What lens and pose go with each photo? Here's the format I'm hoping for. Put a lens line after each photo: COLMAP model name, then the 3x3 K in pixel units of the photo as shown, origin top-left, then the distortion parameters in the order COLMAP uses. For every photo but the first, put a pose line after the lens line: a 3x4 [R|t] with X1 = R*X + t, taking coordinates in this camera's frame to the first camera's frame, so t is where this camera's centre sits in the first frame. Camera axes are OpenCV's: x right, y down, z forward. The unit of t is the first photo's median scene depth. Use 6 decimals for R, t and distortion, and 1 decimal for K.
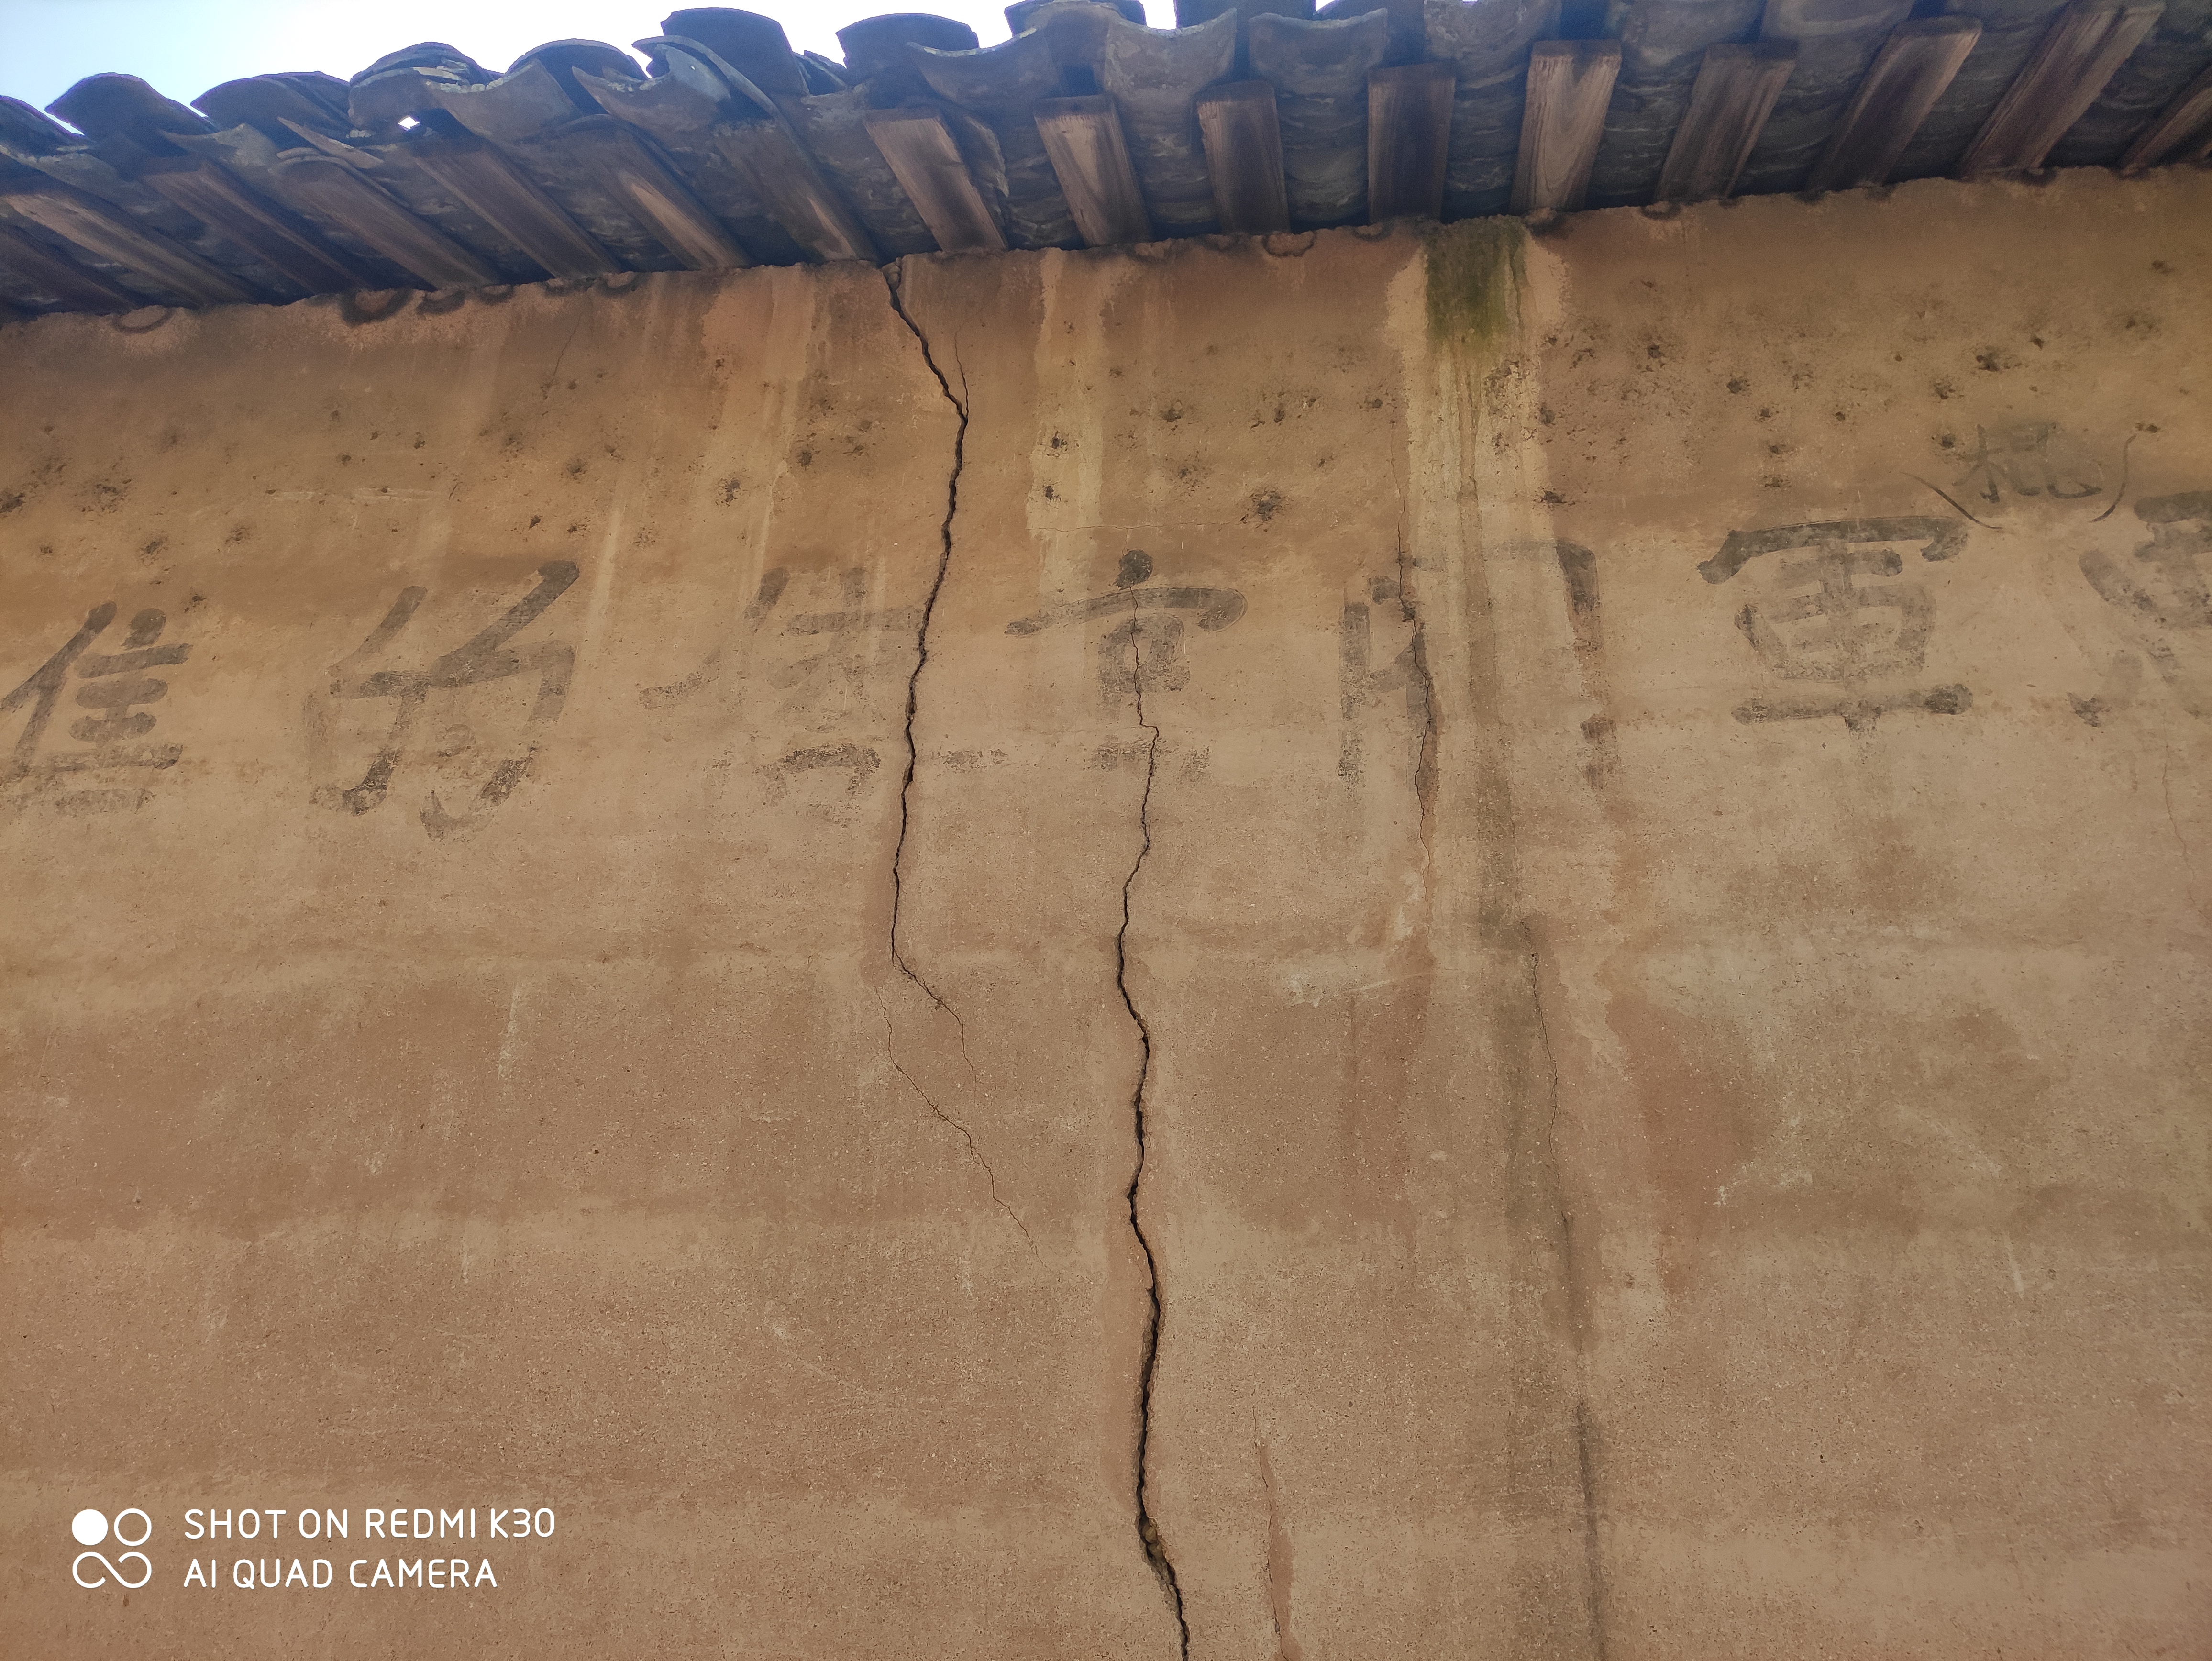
lens RADIAL K [[1632.5, 0, 1114.8], [0, 1632.5, 763.8], [0, 0, 1]] dist [0.066424, -0.048811]
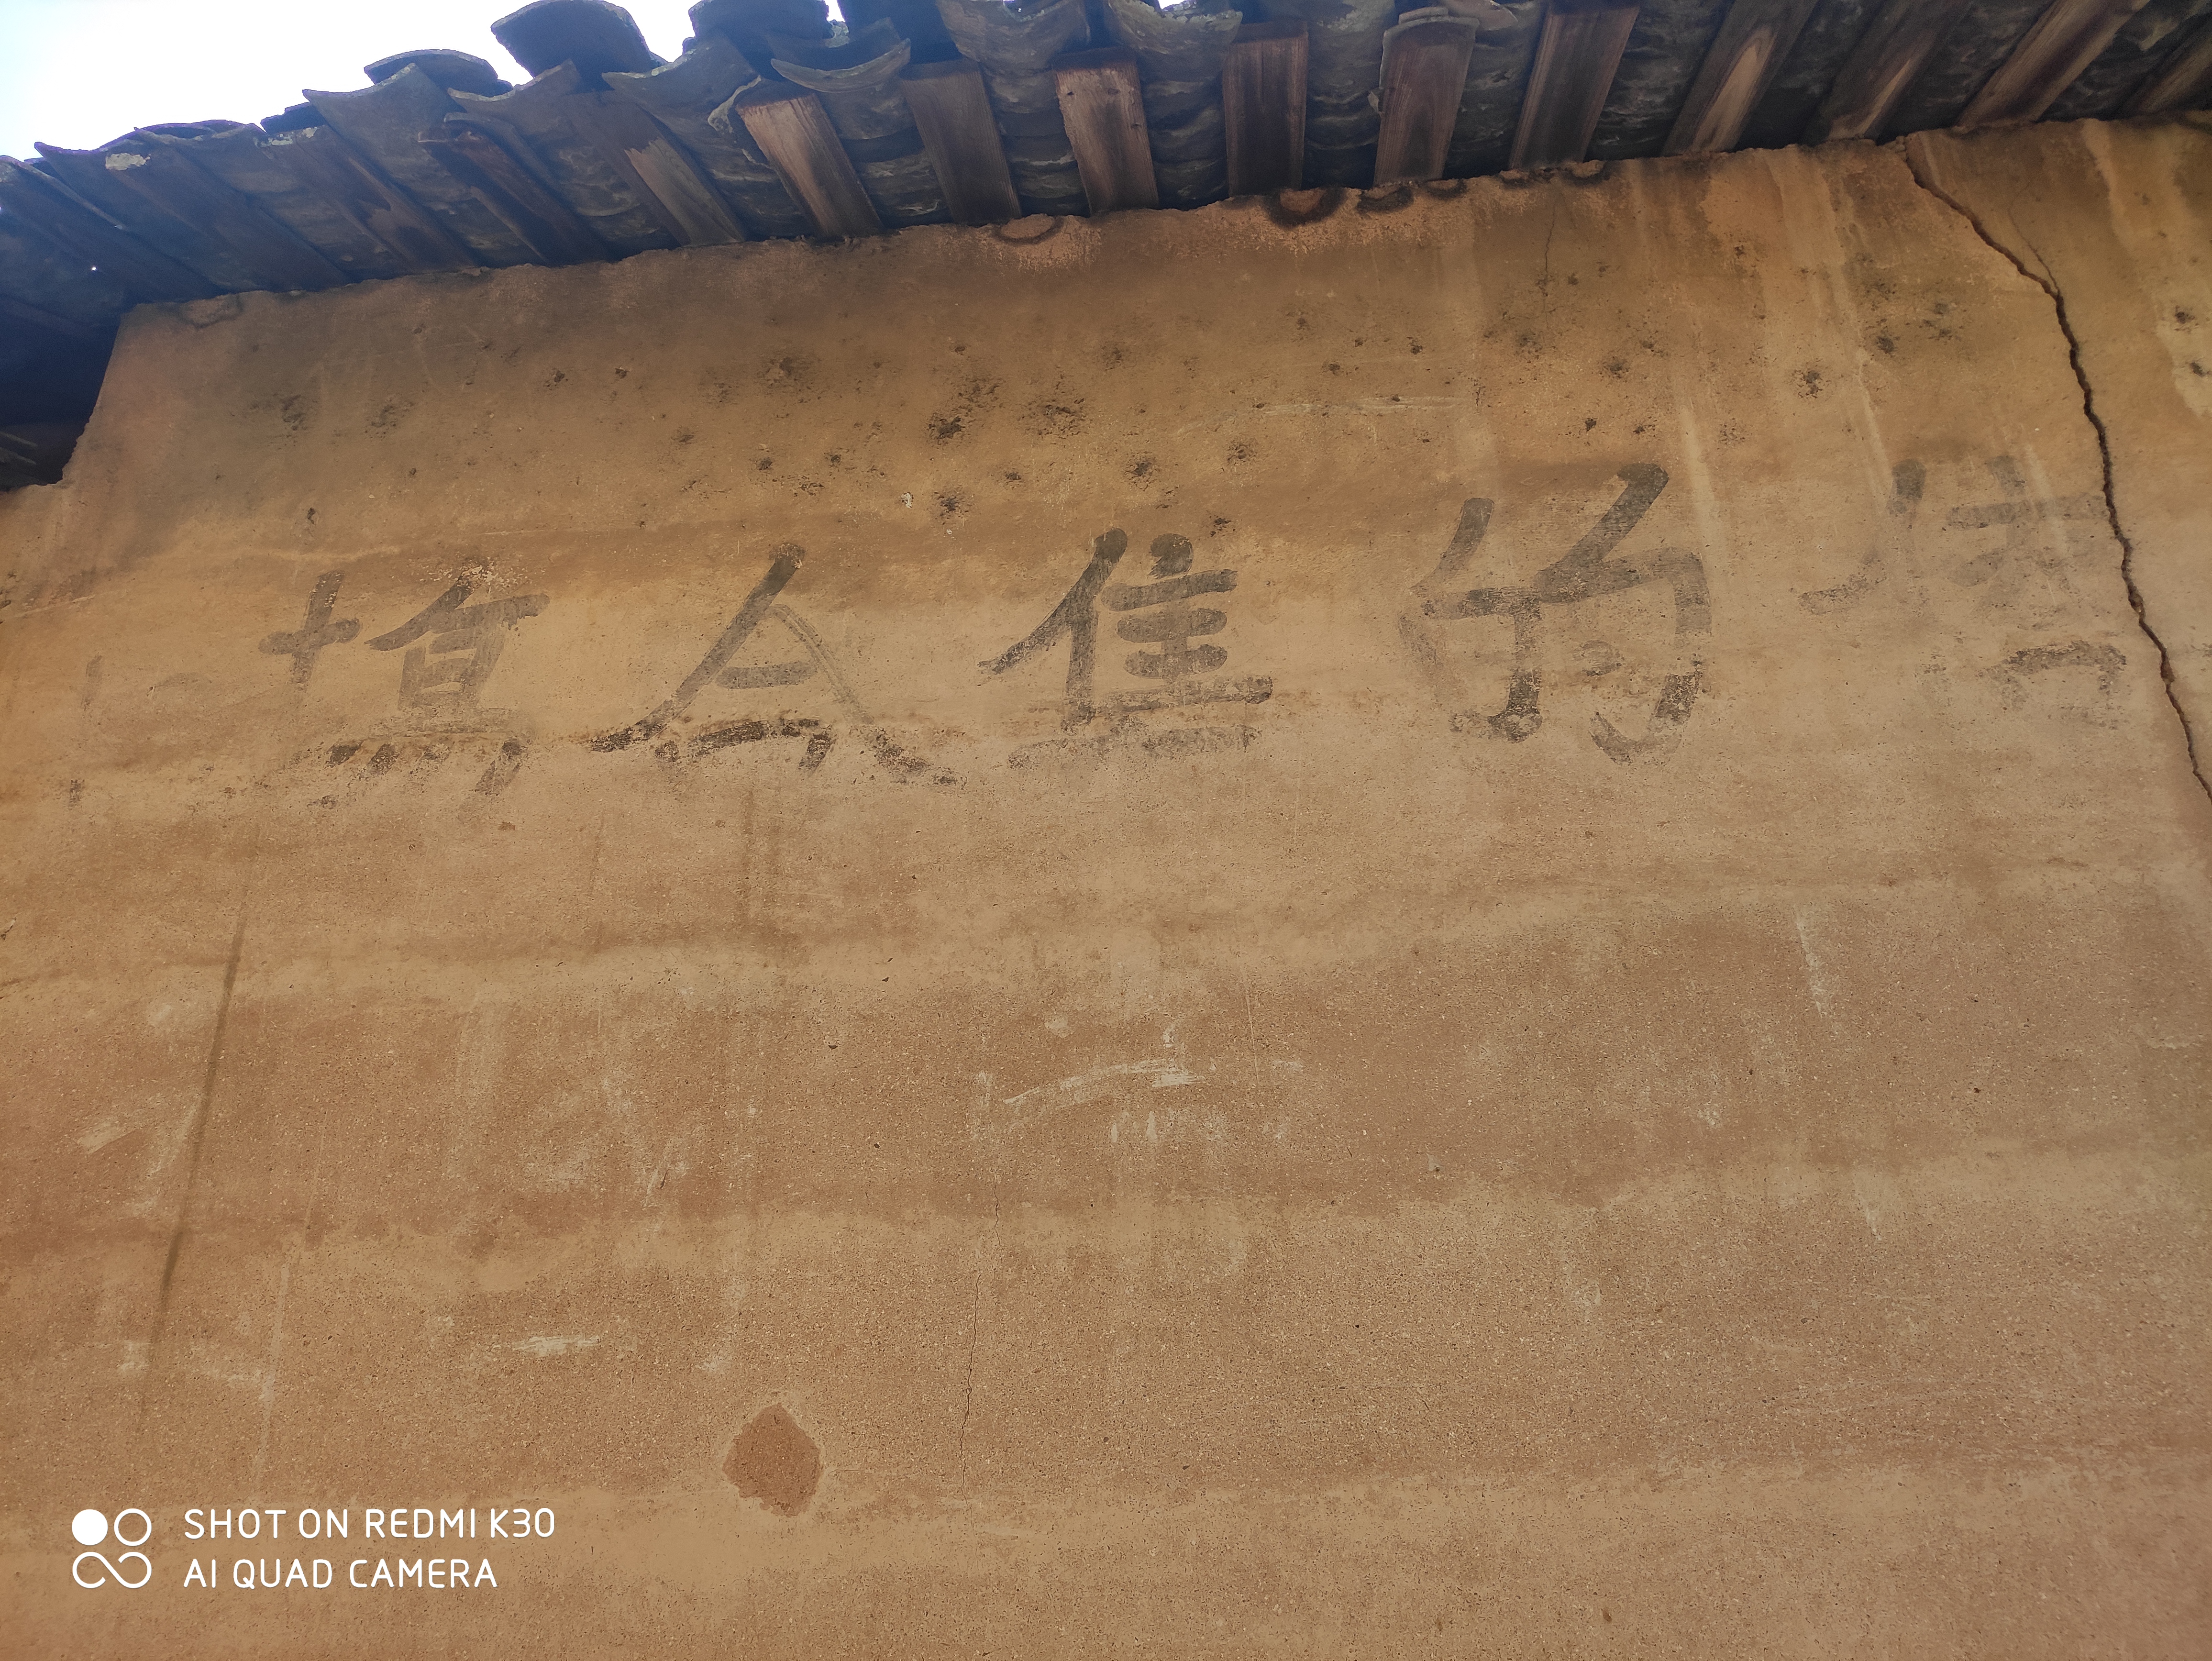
lens RADIAL K [[1632.5, 0, 1114.8], [0, 1632.5, 763.8], [0, 0, 1]] dist [0.066424, -0.048811]
pose [[0.995708, -0.037163, 0.084756, -0.735538], [0.037993, 0.999244, -0.008200, 0.040959], [-0.084387, 0.011385, 0.996368, 0.119114]]
